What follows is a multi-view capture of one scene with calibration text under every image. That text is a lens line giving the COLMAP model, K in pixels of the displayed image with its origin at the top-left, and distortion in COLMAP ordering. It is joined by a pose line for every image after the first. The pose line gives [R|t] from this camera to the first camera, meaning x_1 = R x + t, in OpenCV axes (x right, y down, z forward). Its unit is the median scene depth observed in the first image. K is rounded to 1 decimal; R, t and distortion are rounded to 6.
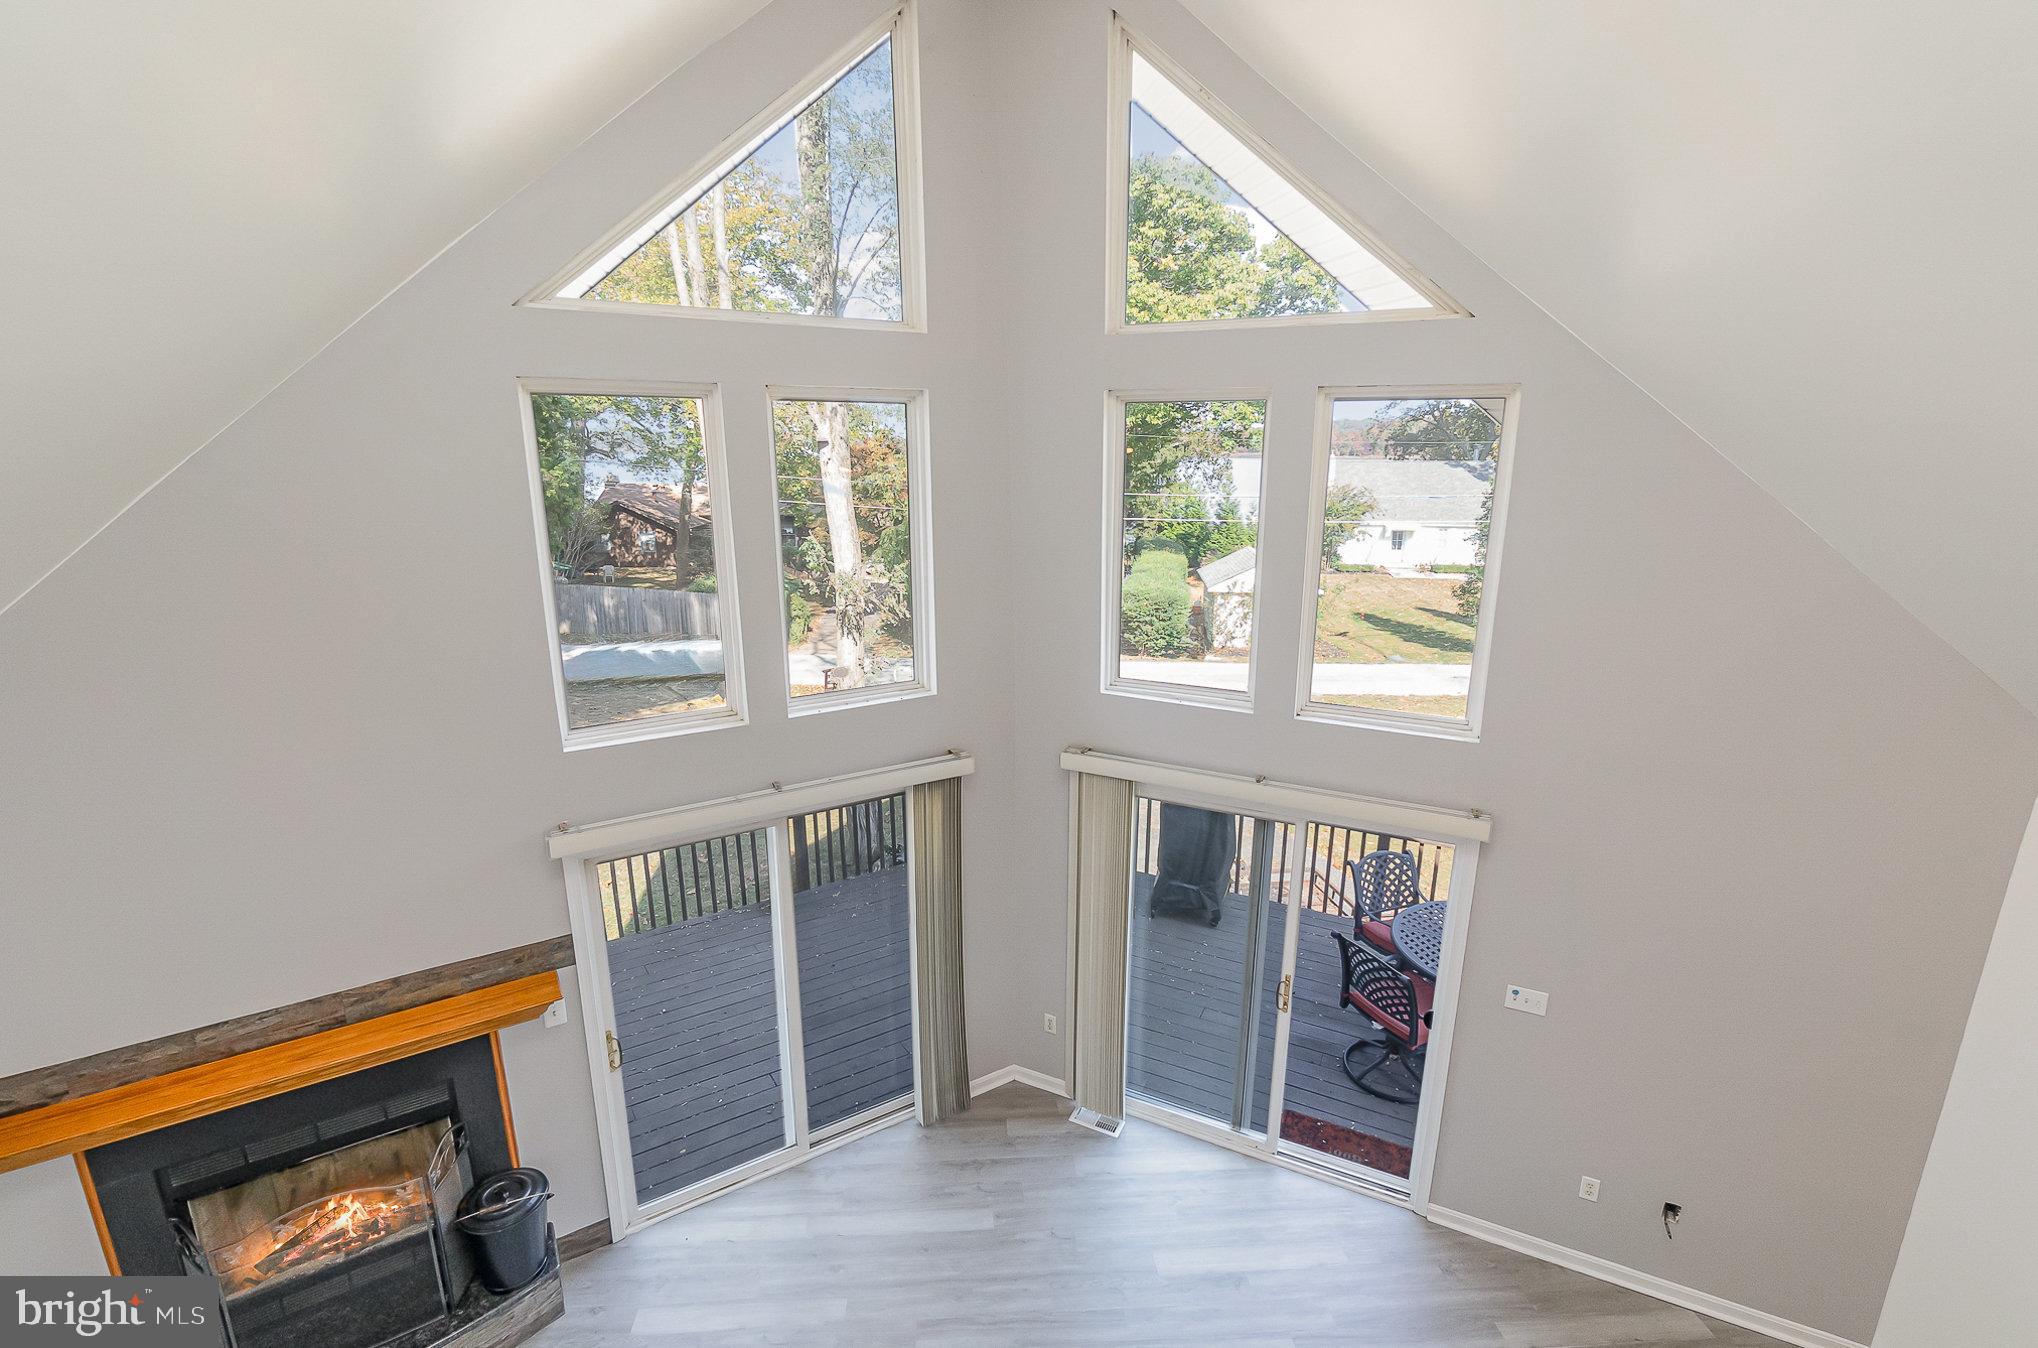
lens RADIAL K [[883.5, 0, 1020.0], [0, 883.5, 645.8], [0, 0, 1]] dist [-0.002674, 0.000285]
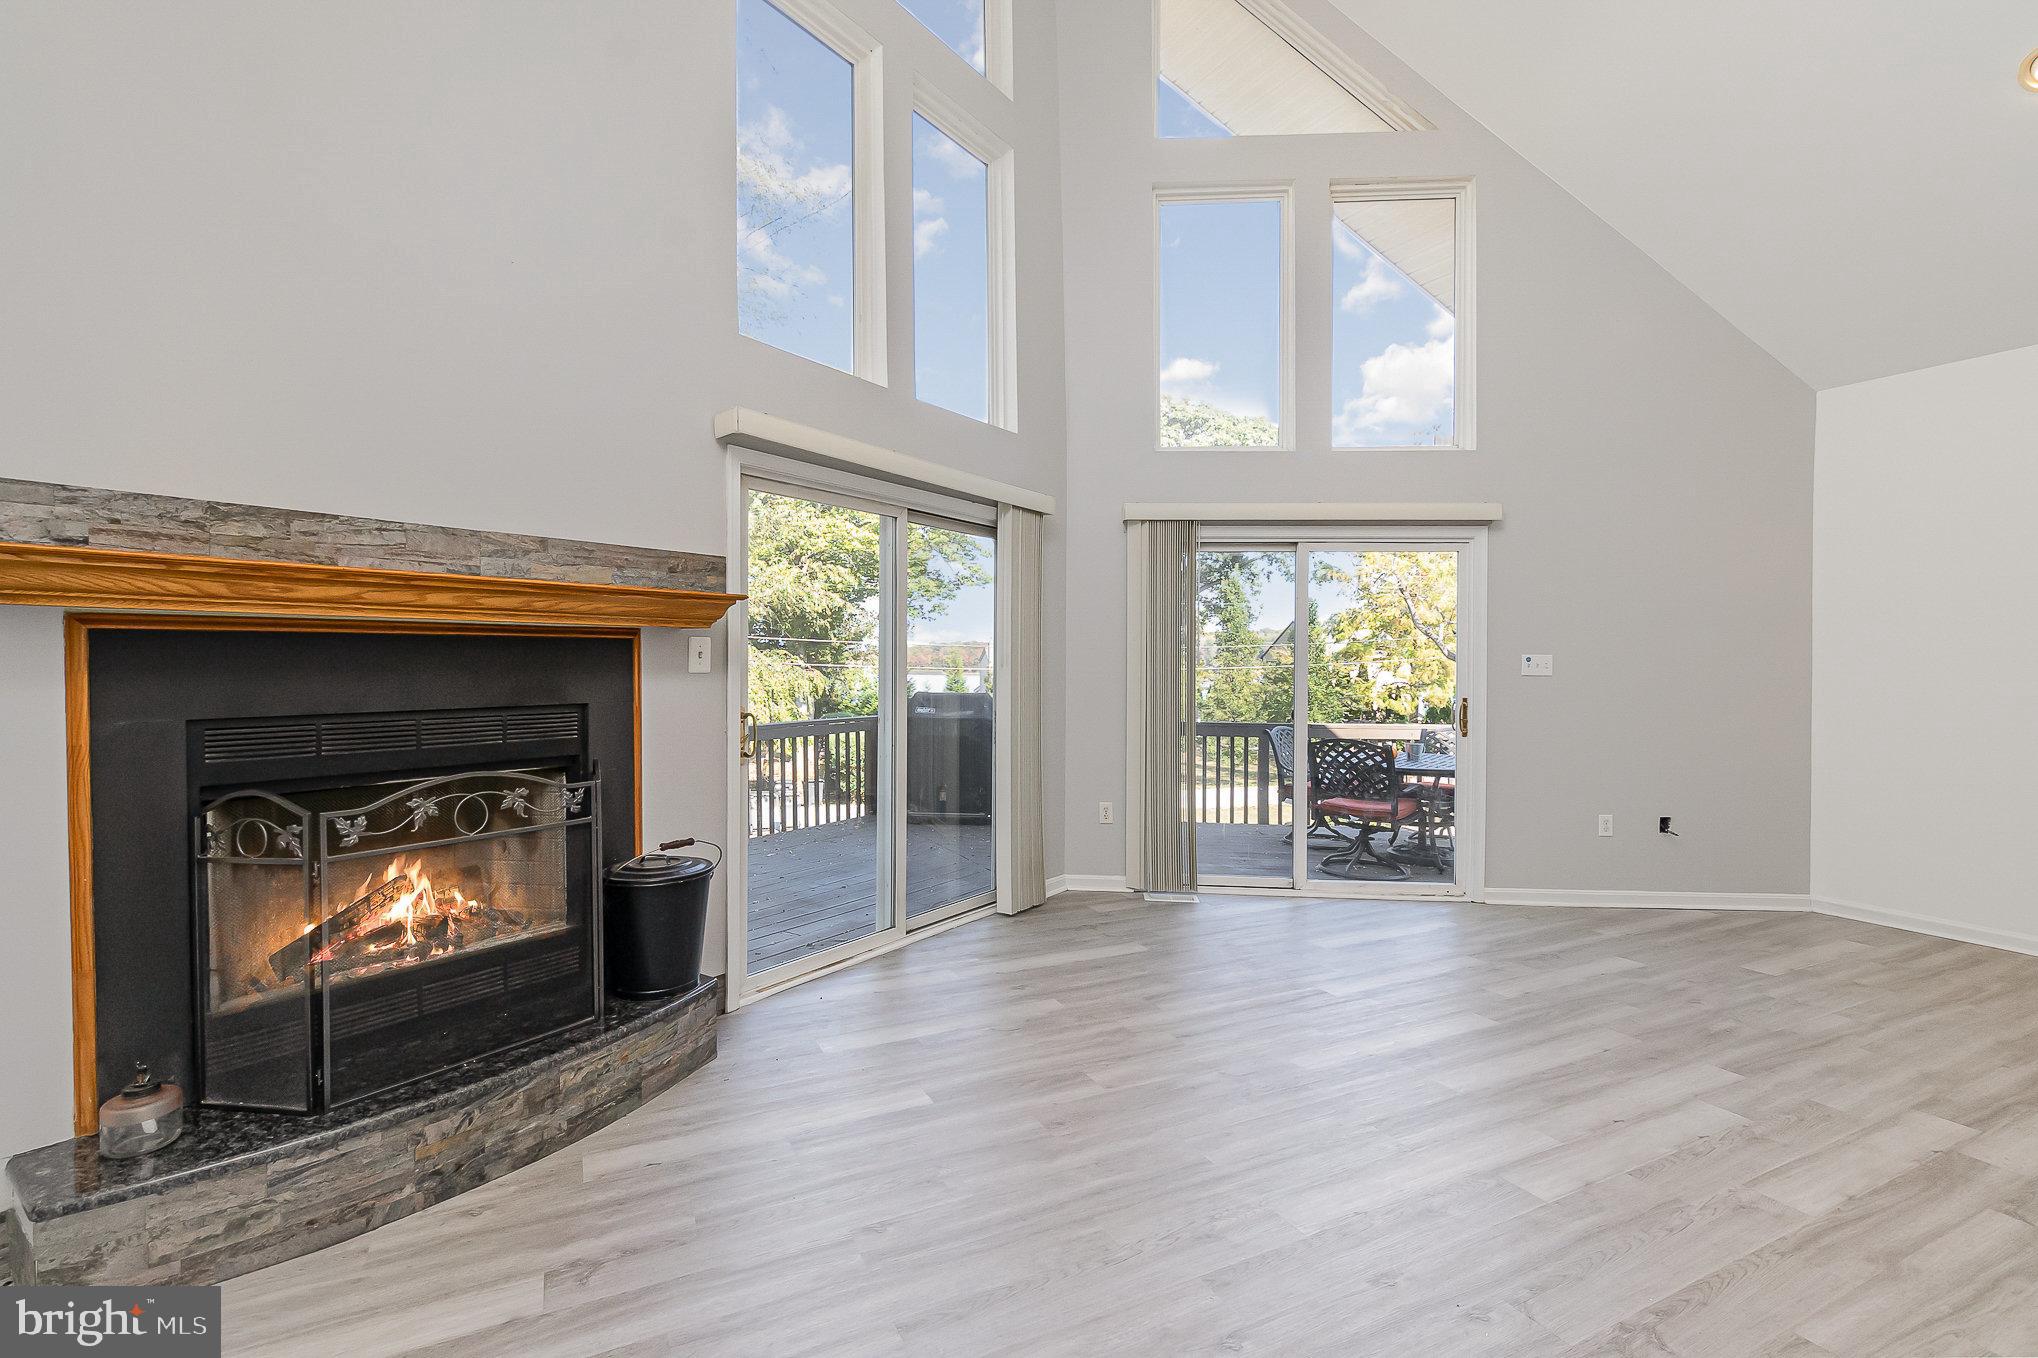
lens RADIAL K [[900.2, 0, 1029.0], [0, 900.2, 671.2], [0, 0, 1]] dist [0.044287, -0.022221]
pose [[0.919843, -0.003245, 0.392273, -0.545094], [0.090430, 0.974788, -0.203987, 0.596132], [-0.381721, 0.223110, 0.896946, 0.152411]]
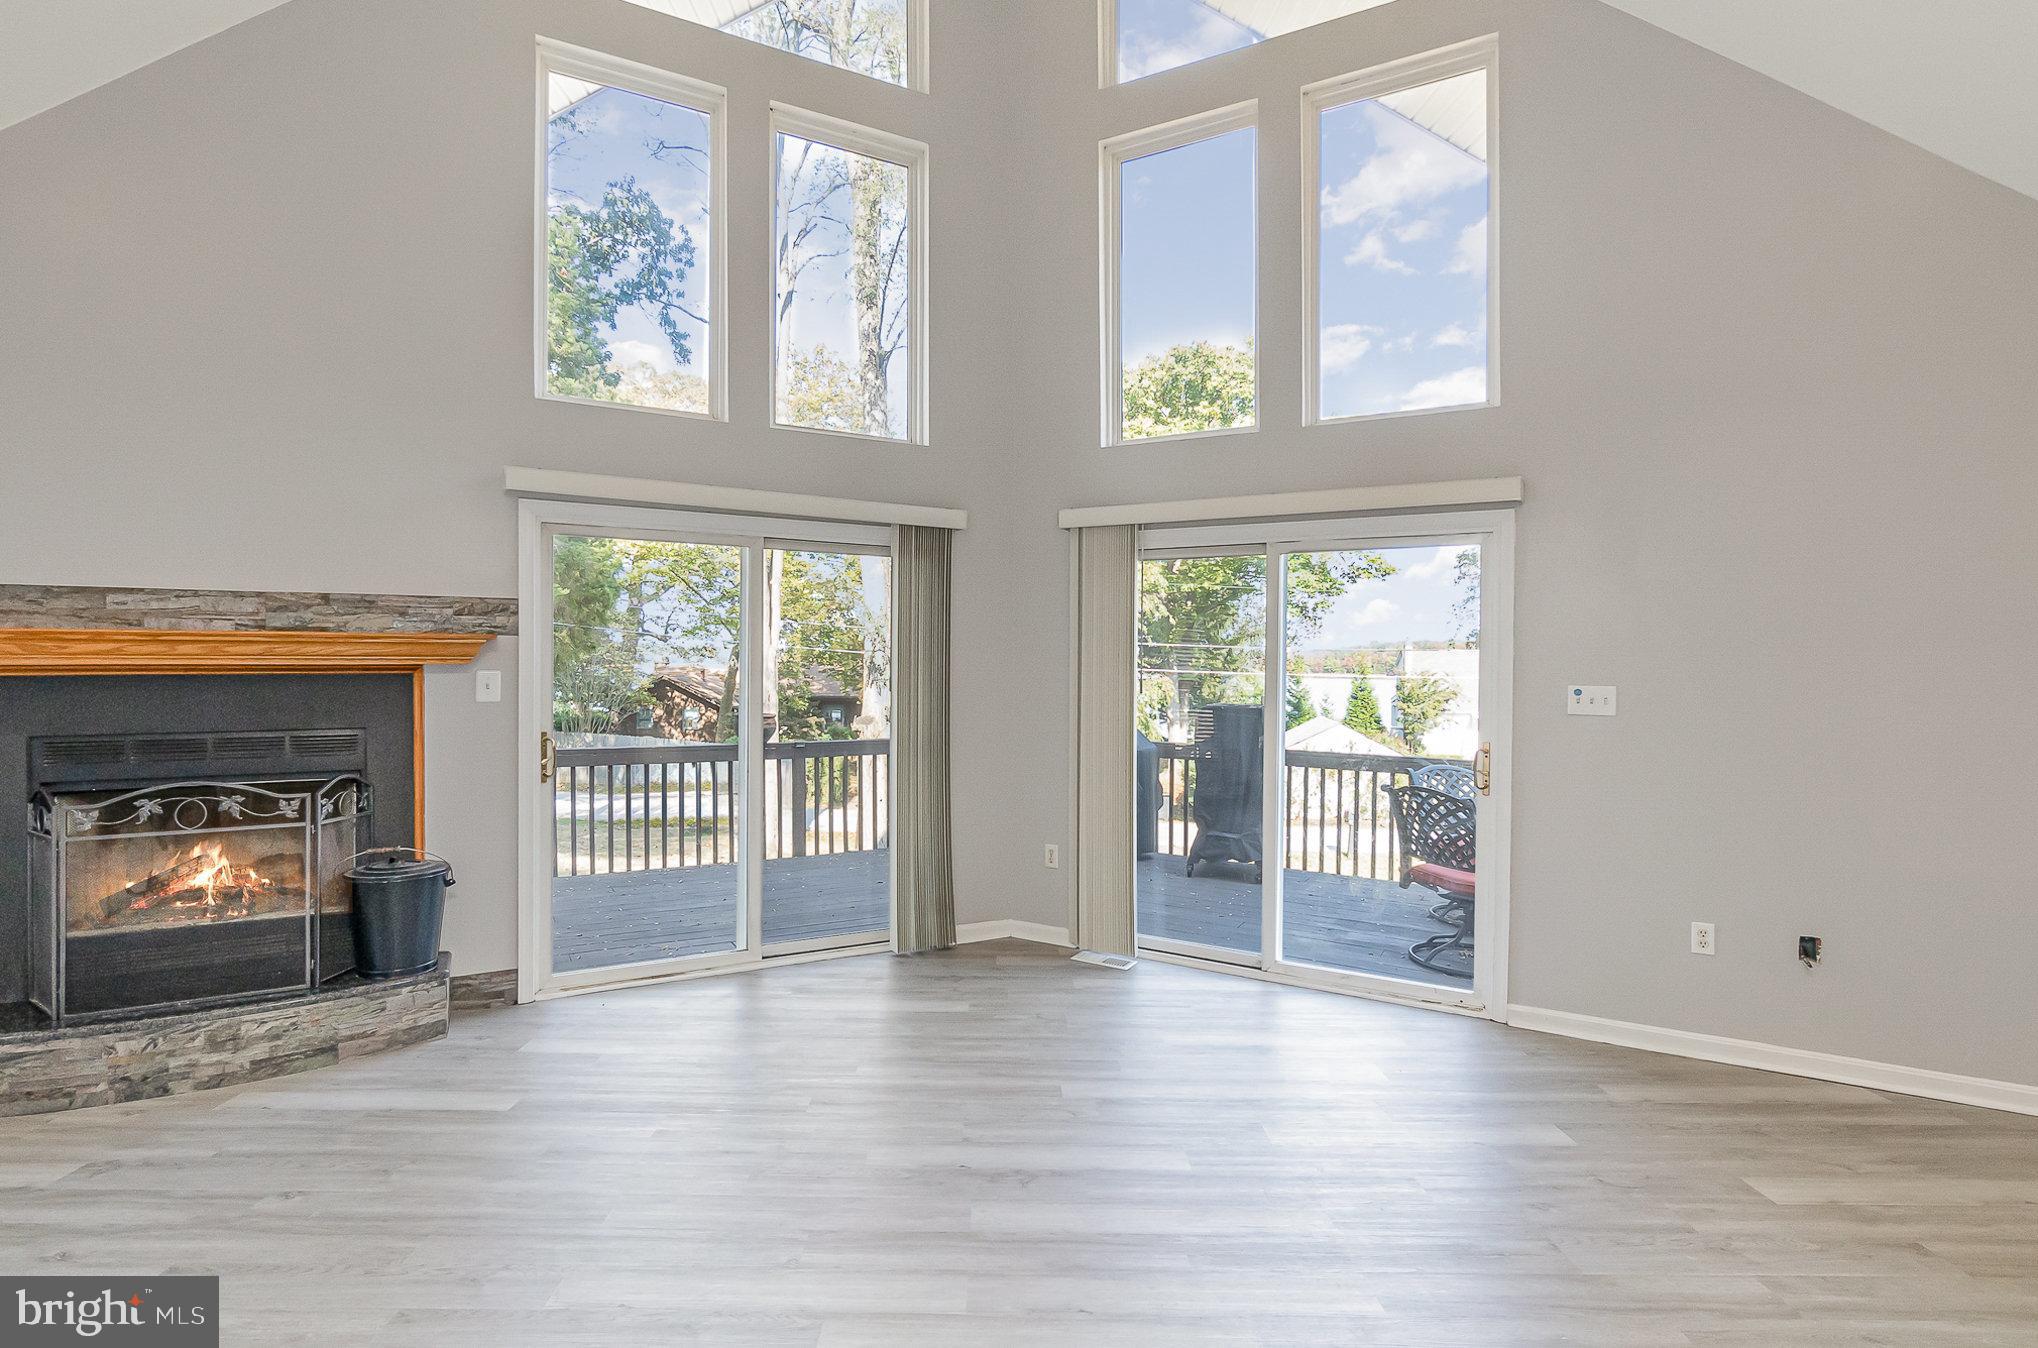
lens RADIAL K [[938.8, 0, 1028.8], [0, 938.8, 663.2], [0, 0, 1]] dist [-0.002145, -0.000018]
pose [[0.998326, 0.004174, -0.057679, 0.082365], [-0.017228, 0.973571, -0.227733, 0.578448], [0.055204, 0.228346, 0.972014, 0.080124]]
